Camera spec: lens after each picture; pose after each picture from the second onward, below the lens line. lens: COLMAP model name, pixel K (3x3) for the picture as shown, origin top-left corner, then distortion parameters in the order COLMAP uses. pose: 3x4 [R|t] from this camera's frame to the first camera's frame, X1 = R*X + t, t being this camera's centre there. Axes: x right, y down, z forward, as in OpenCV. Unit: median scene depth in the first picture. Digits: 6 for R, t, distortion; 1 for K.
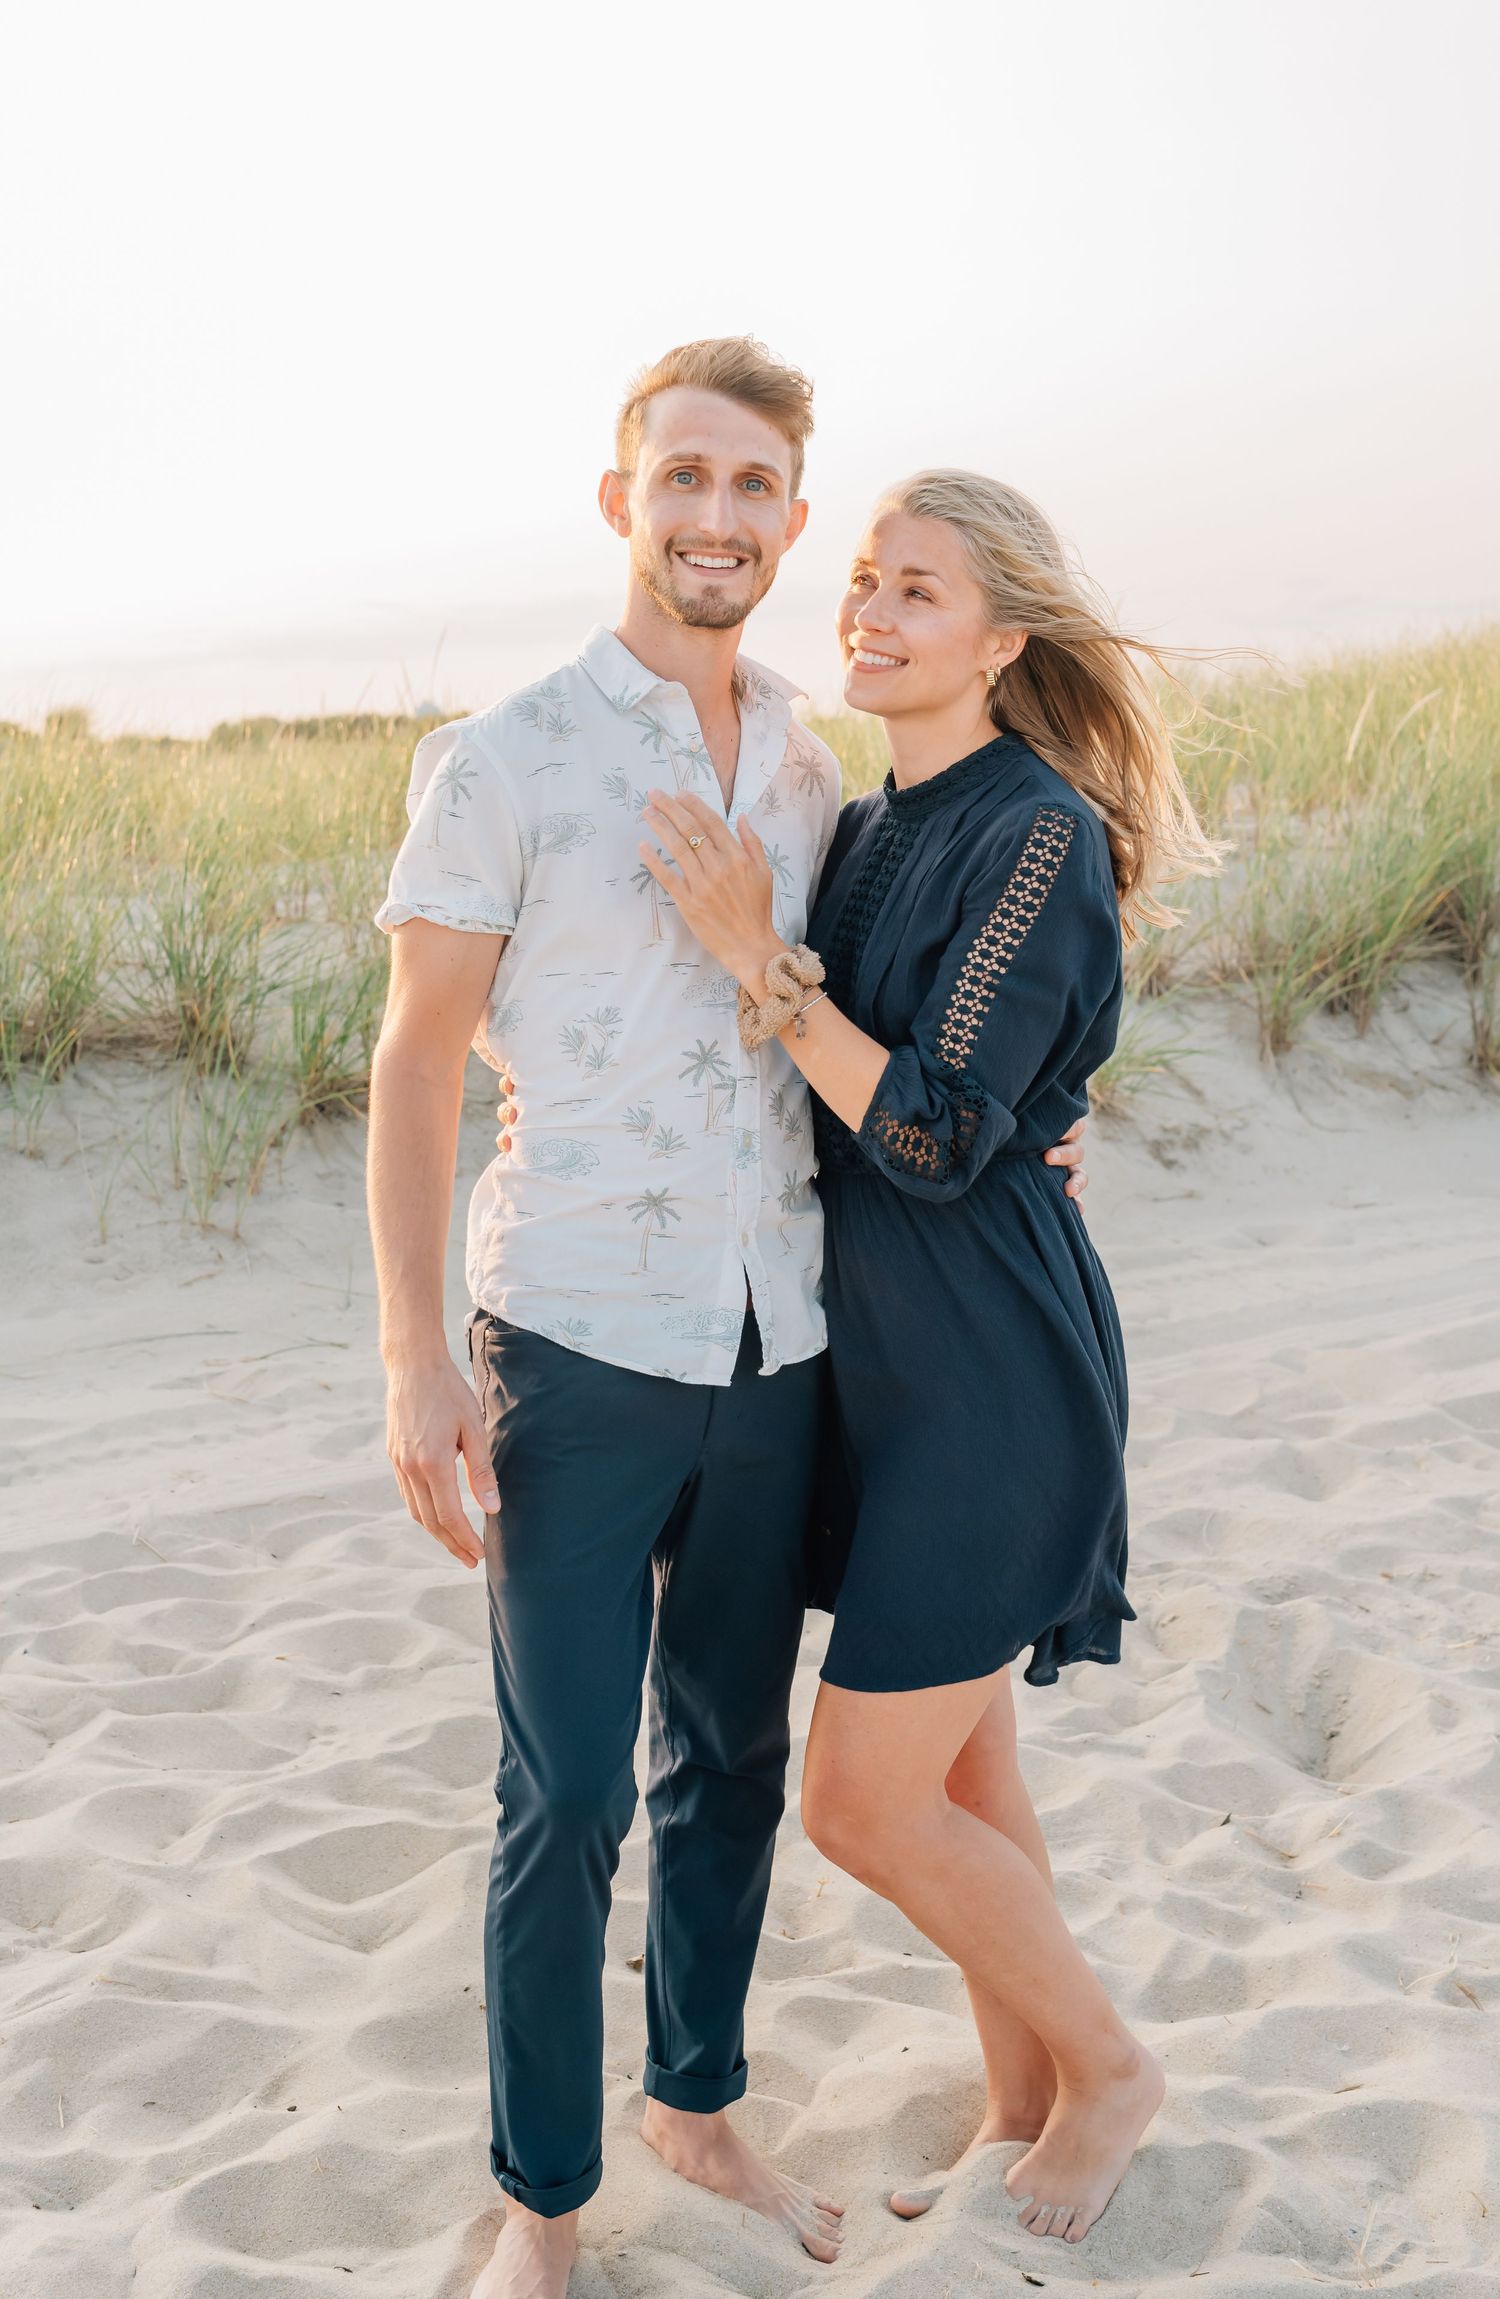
lens RADIAL K [[2571.9, 0, 741.1], [0, 2571.9, 1164.2], [0, 0, 1]] dist [0.008363, 0.000000]
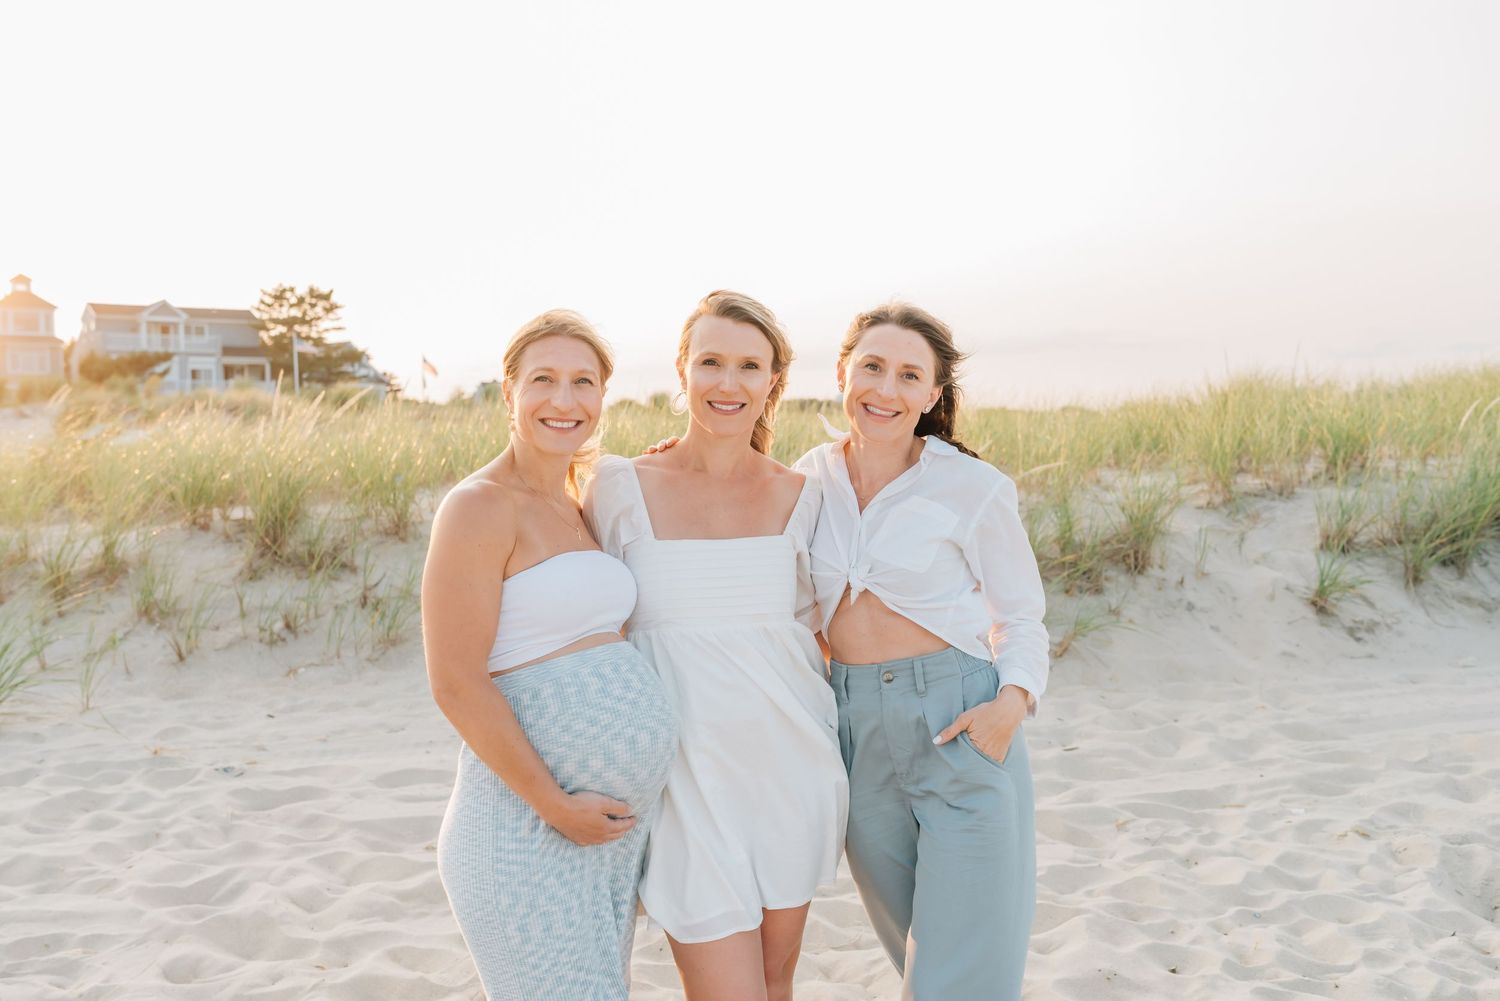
lens RADIAL K [[1485.5, 0, 746.4], [0, 1485.5, 529.9], [0, 0, 1]] dist [0.009498, 0.000000]
pose [[0.985293, 0.036388, -0.166953, -0.102184], [-0.050279, 0.995547, -0.079744, 0.031004], [0.163308, 0.086965, 0.982735, -0.165631]]
